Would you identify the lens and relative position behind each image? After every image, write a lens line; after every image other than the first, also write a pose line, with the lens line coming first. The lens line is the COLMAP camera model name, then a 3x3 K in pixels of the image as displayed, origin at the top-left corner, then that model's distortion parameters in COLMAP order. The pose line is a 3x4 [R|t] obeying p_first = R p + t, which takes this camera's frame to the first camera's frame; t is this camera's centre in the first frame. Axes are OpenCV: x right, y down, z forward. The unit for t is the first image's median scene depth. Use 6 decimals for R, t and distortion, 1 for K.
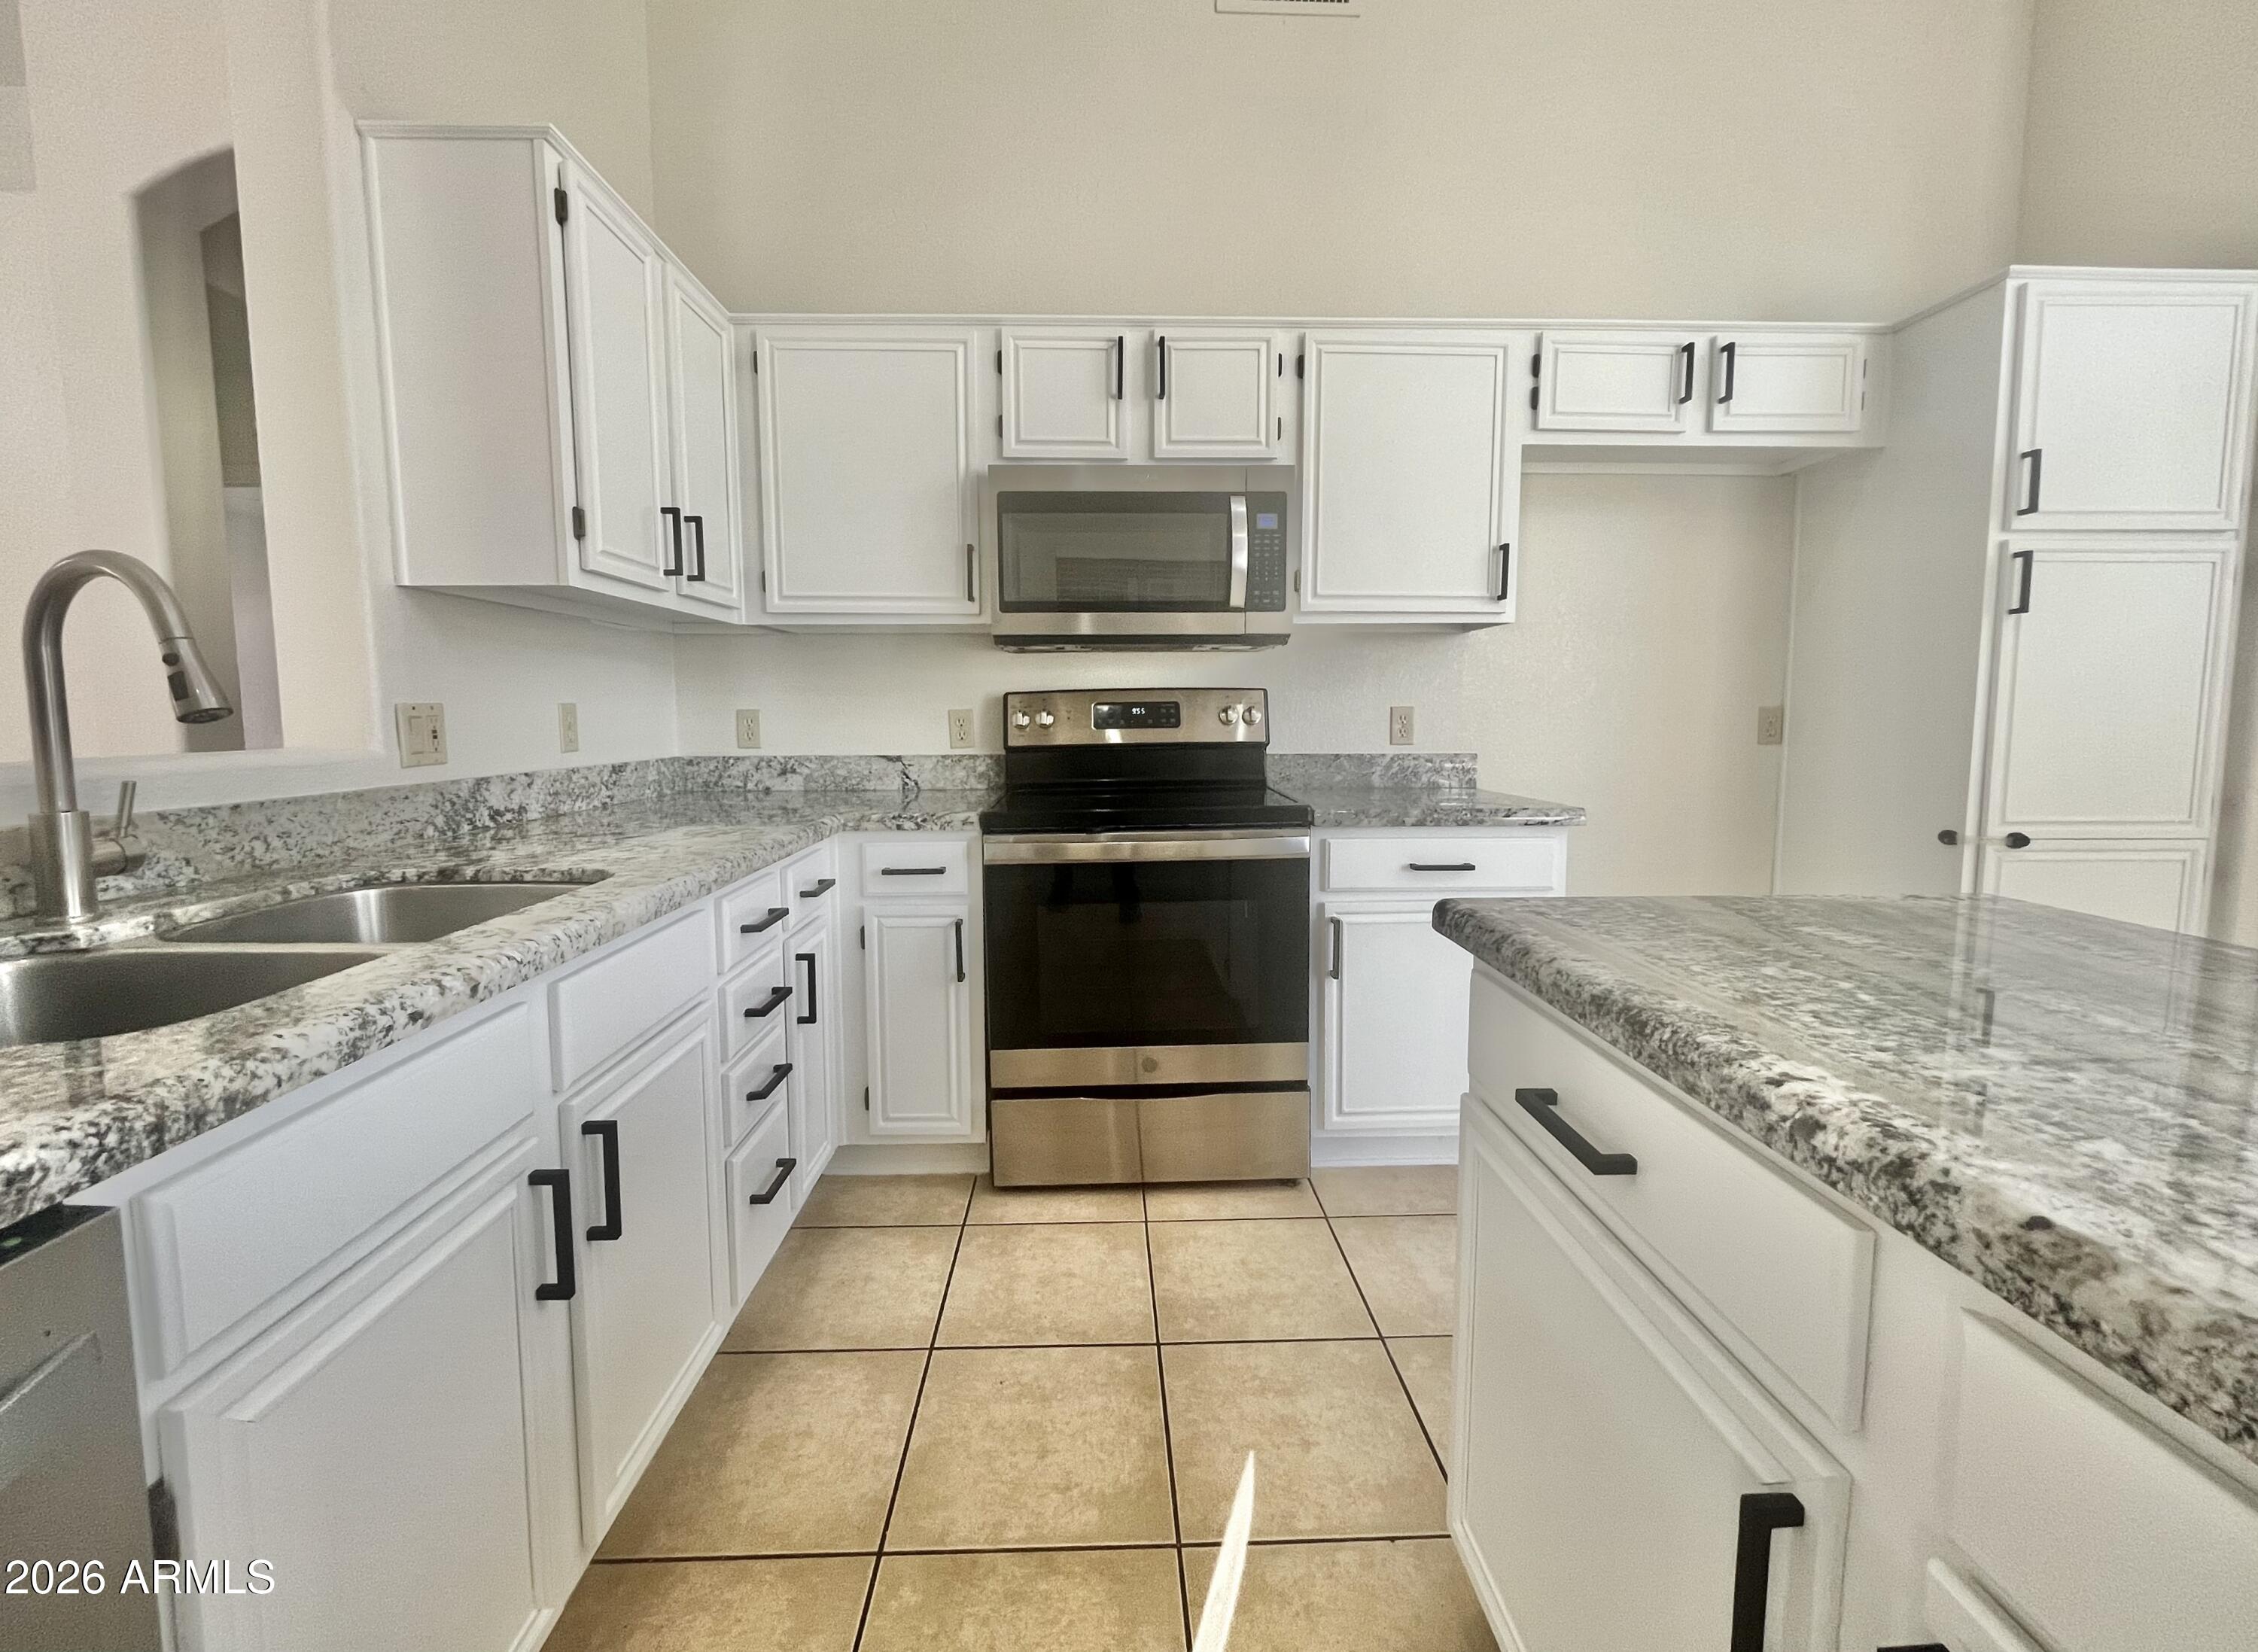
lens RADIAL K [[937.4, 0, 1116.5], [0, 937.4, 802.9], [0, 0, 1]] dist [-0.003274, 0.000111]
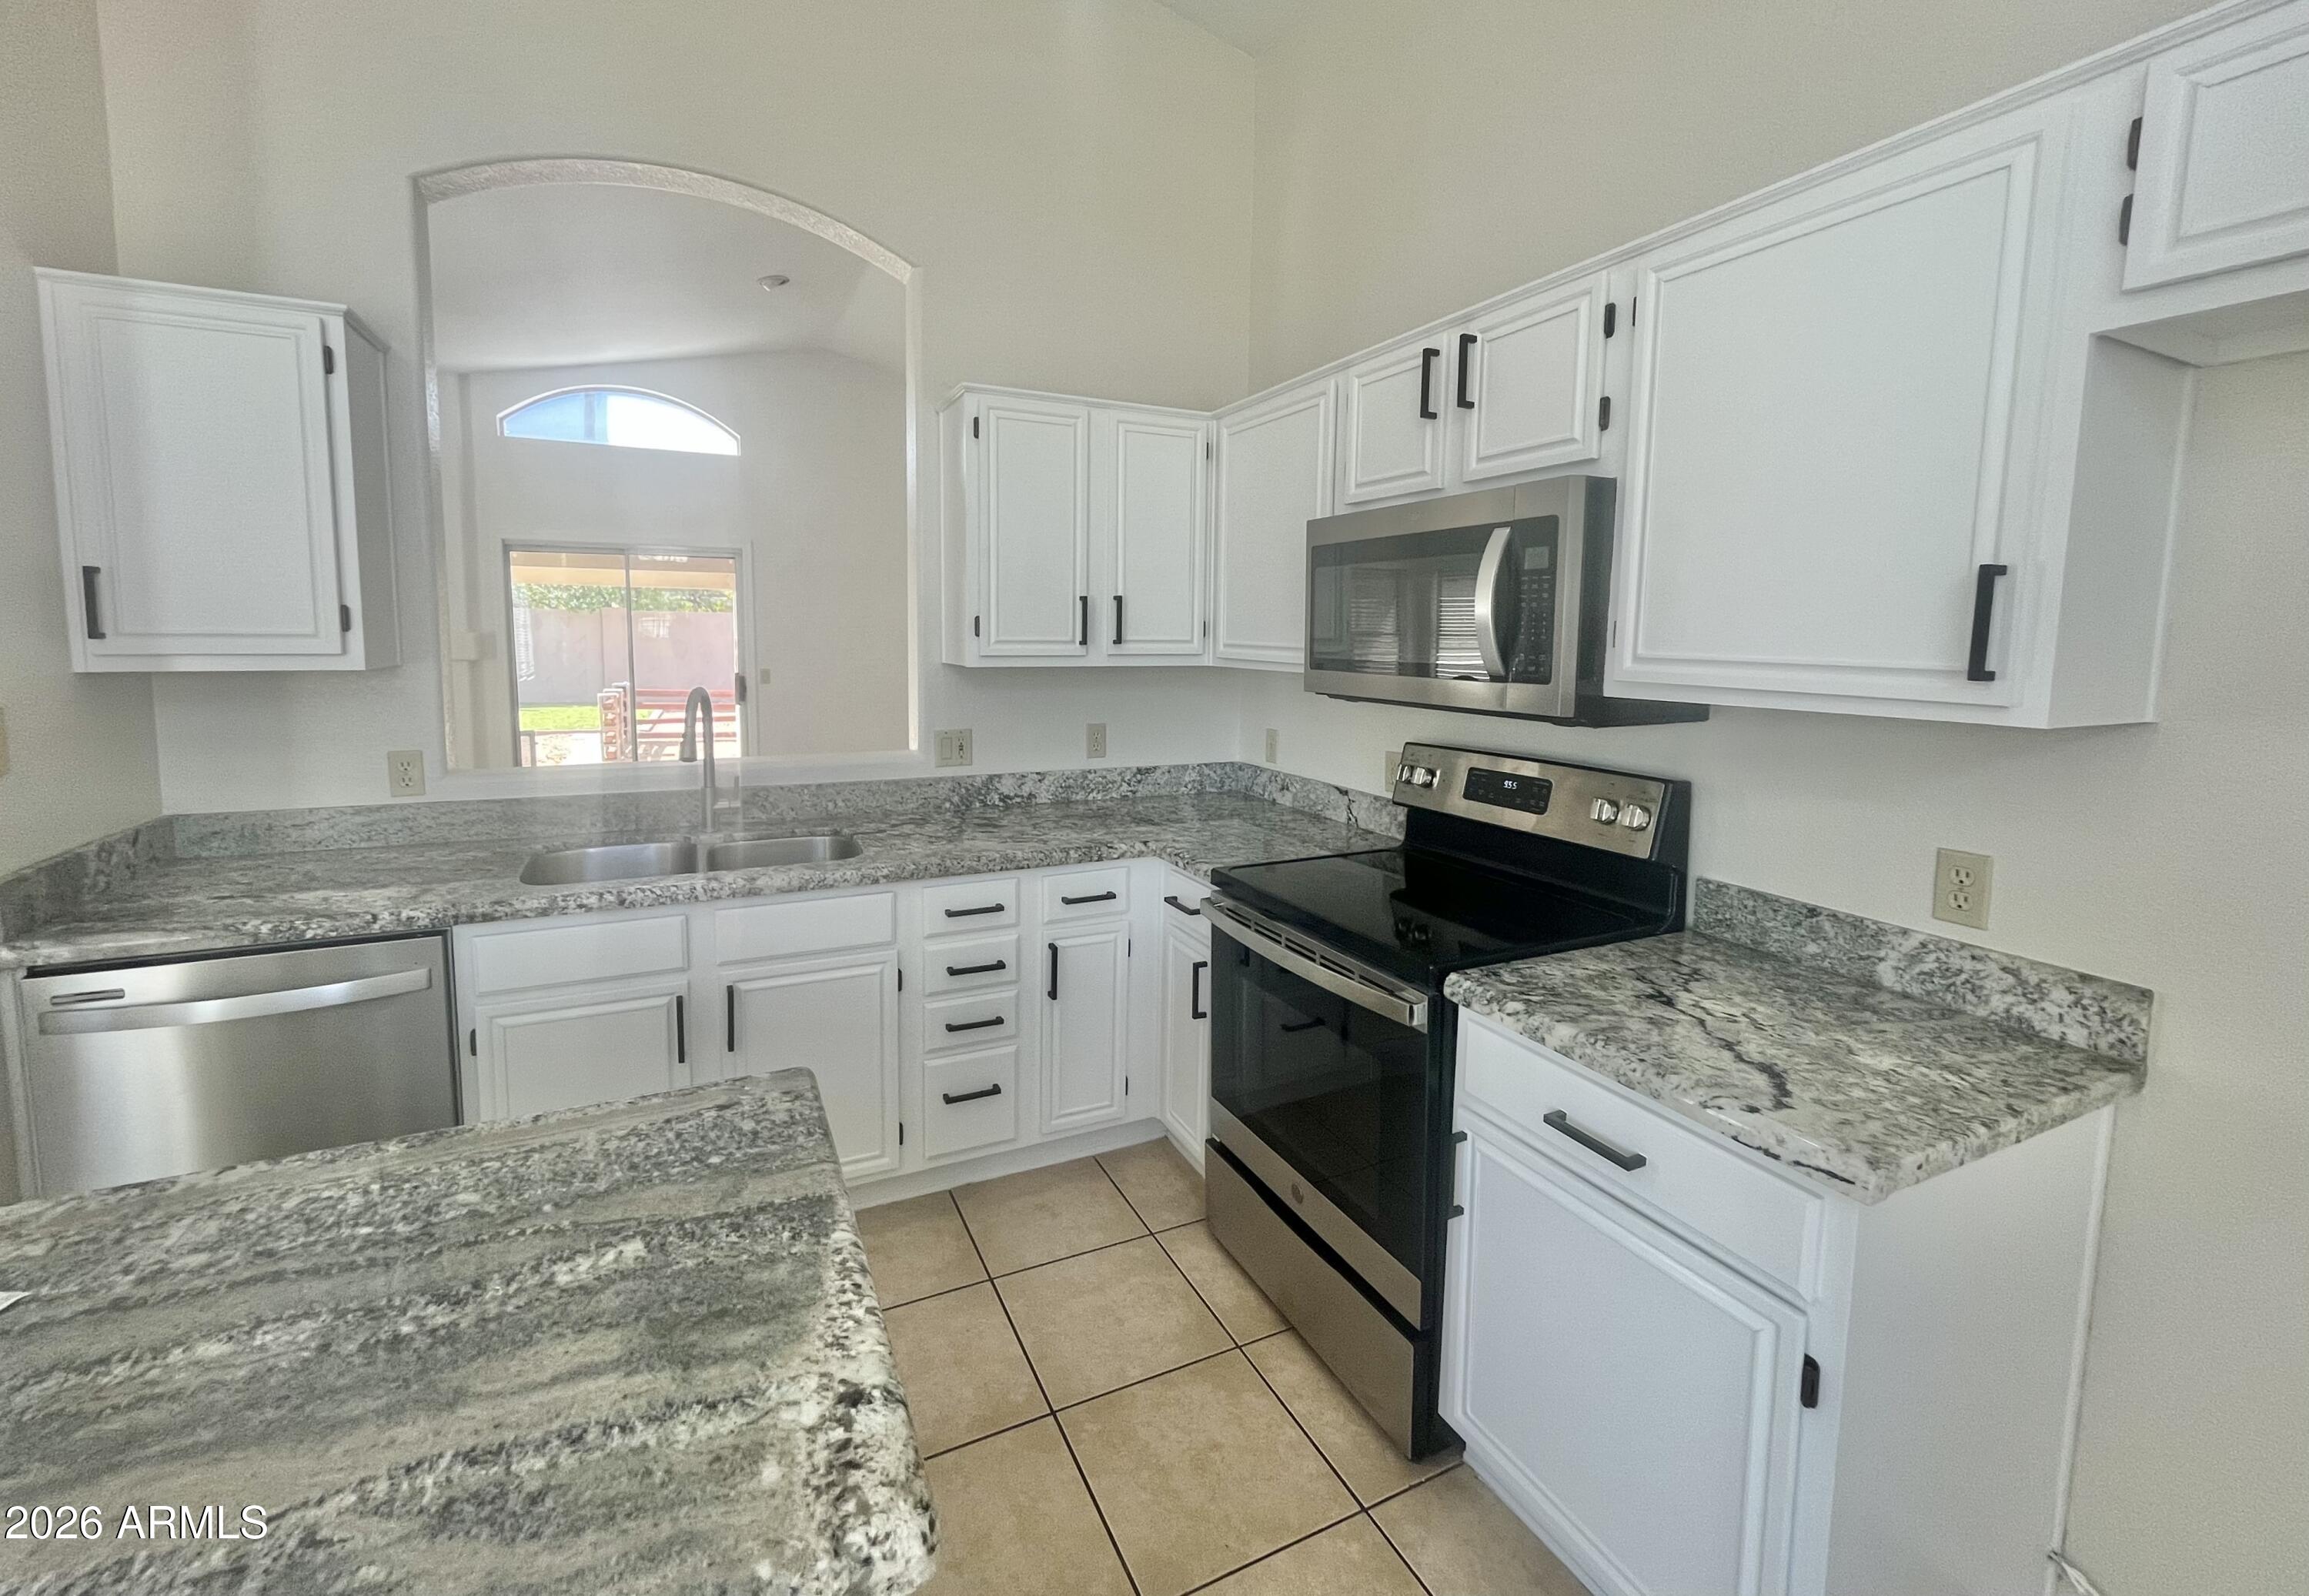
lens RADIAL K [[956.8, 0, 1139.4], [0, 956.8, 725.2], [0, 0, 1]] dist [-0.007113, -0.000464]
pose [[0.398688, 0.099772, -0.911643, 0.743103], [-0.101937, 0.992726, 0.064066, -0.198673], [0.911404, 0.067388, 0.405958, 0.460199]]
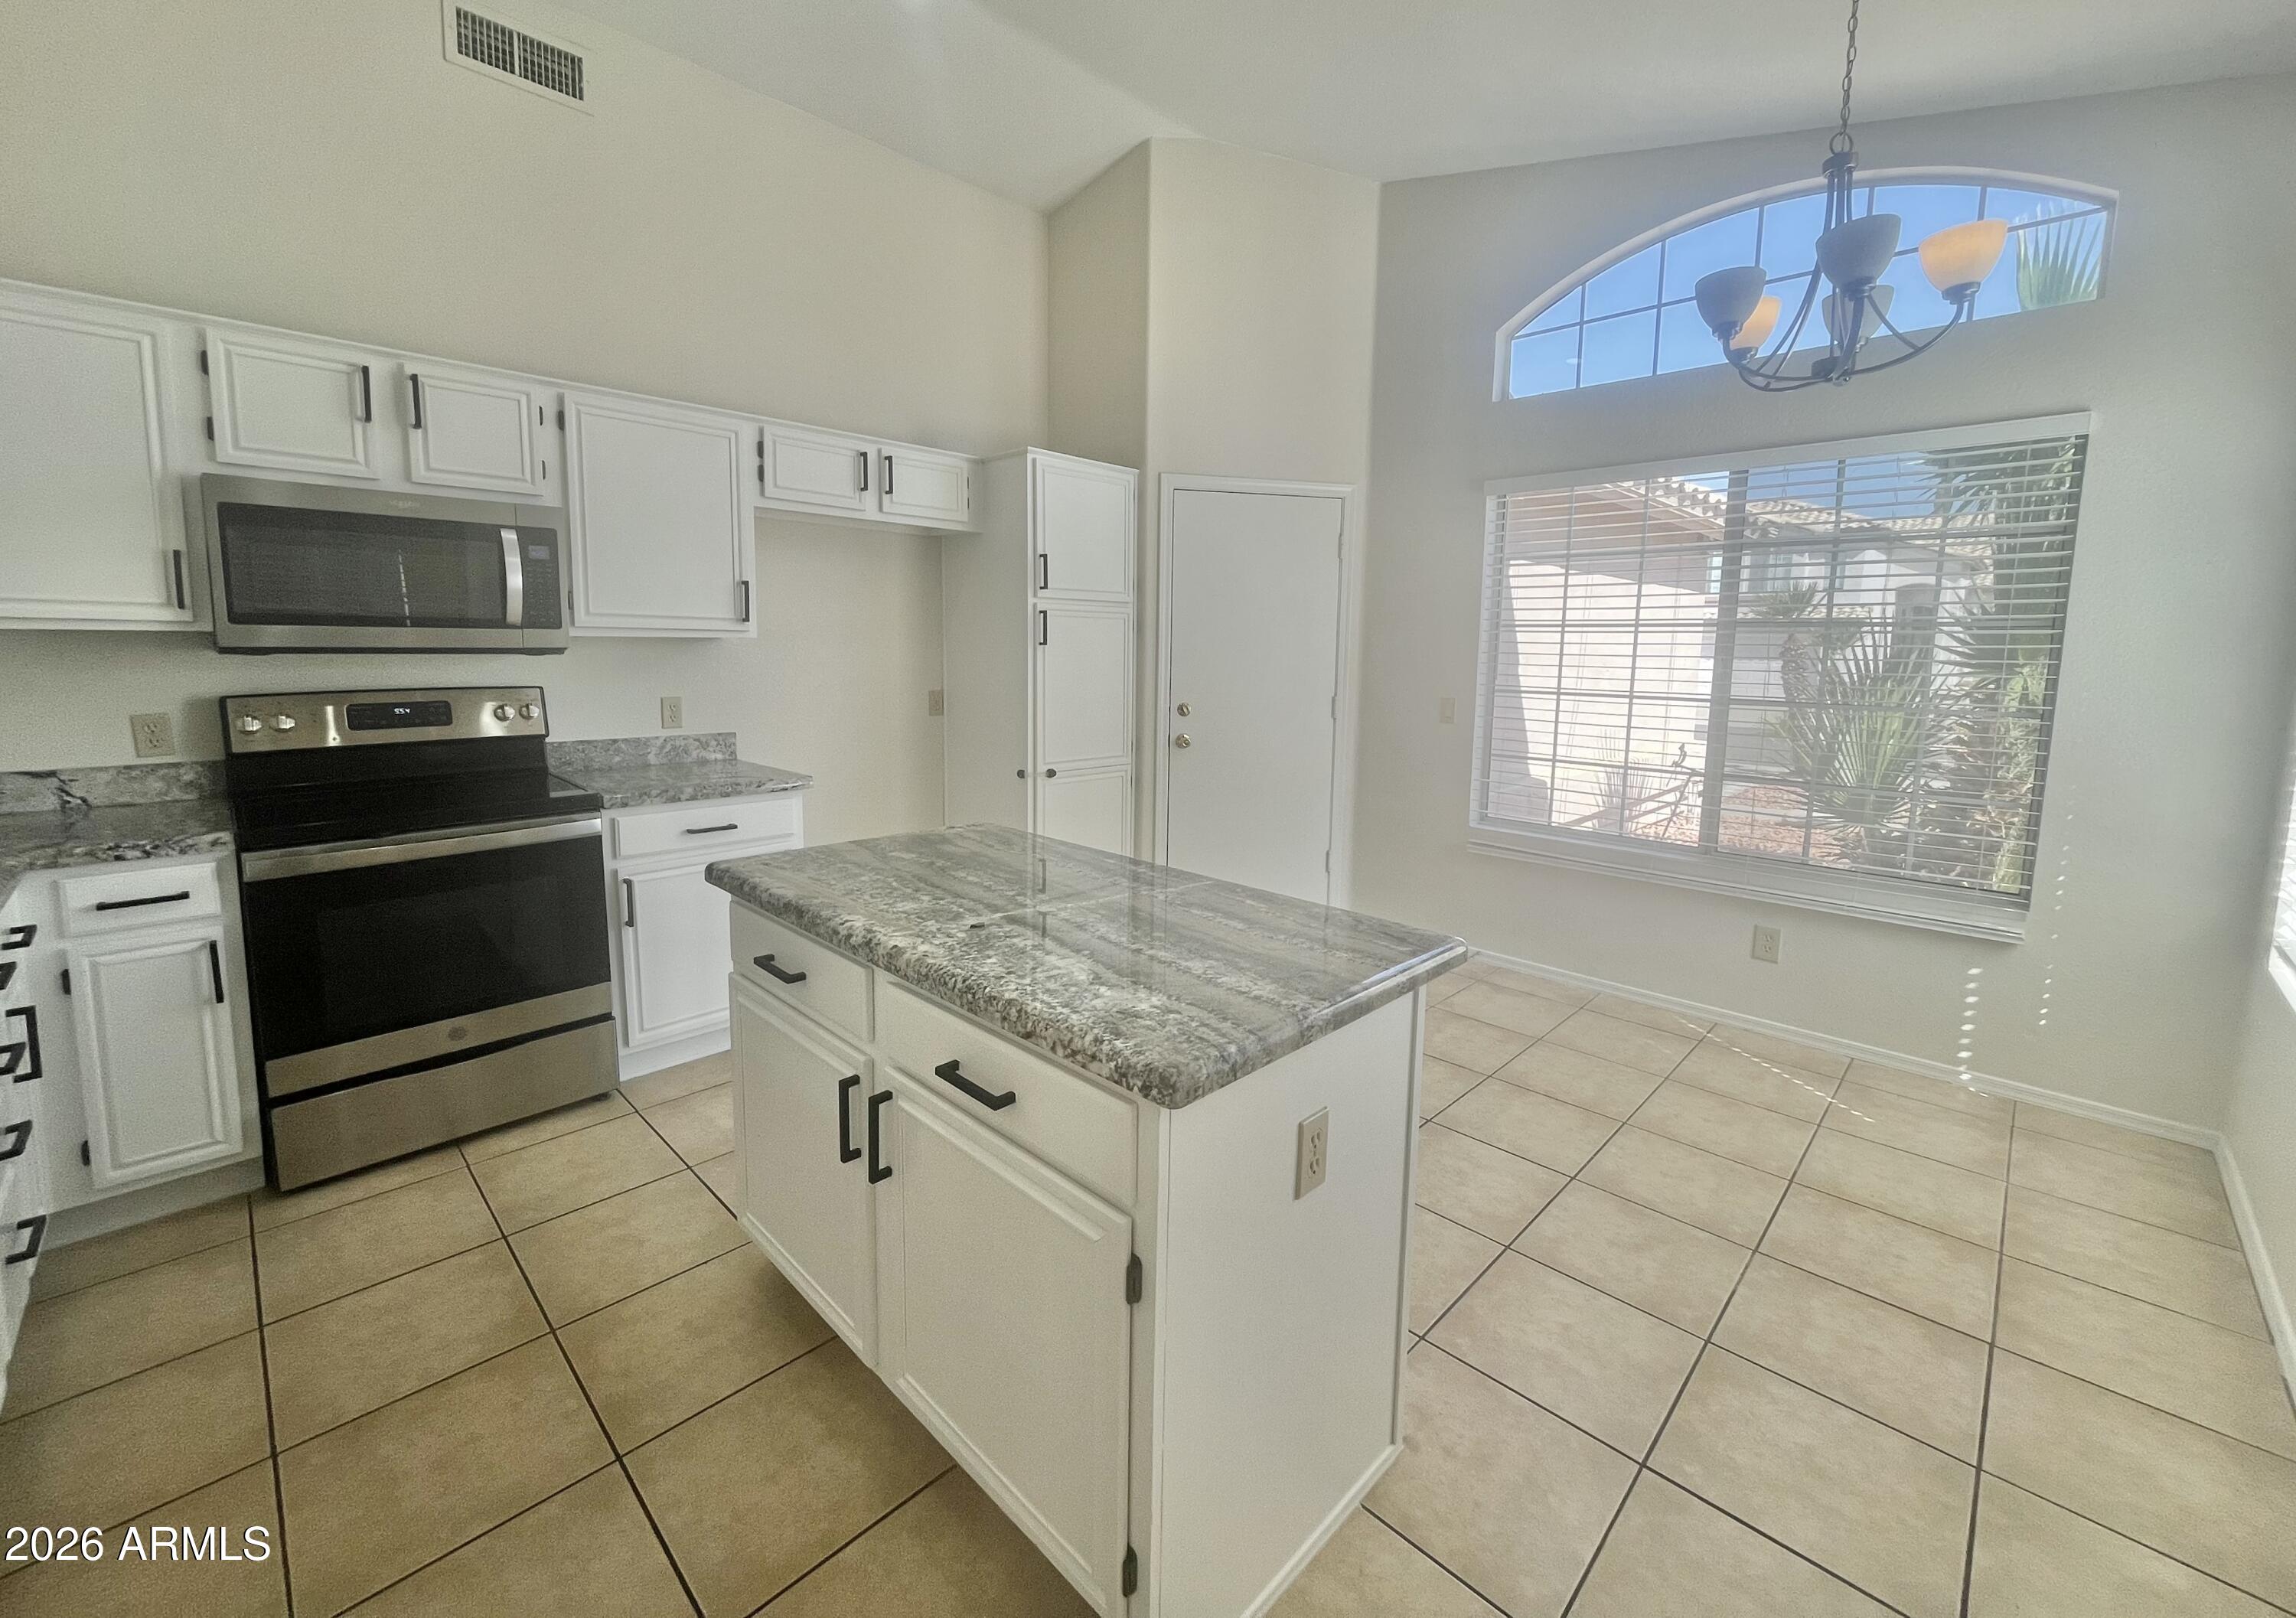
lens RADIAL K [[927.6, 0, 1141.0], [0, 927.6, 743.3], [0, 0, 1]] dist [-0.003783, -0.000584]
pose [[0.719945, -0.059498, 0.691476, -0.117209], [0.051013, 0.998160, 0.032772, -0.063431], [-0.692154, 0.011680, 0.721655, -0.371836]]
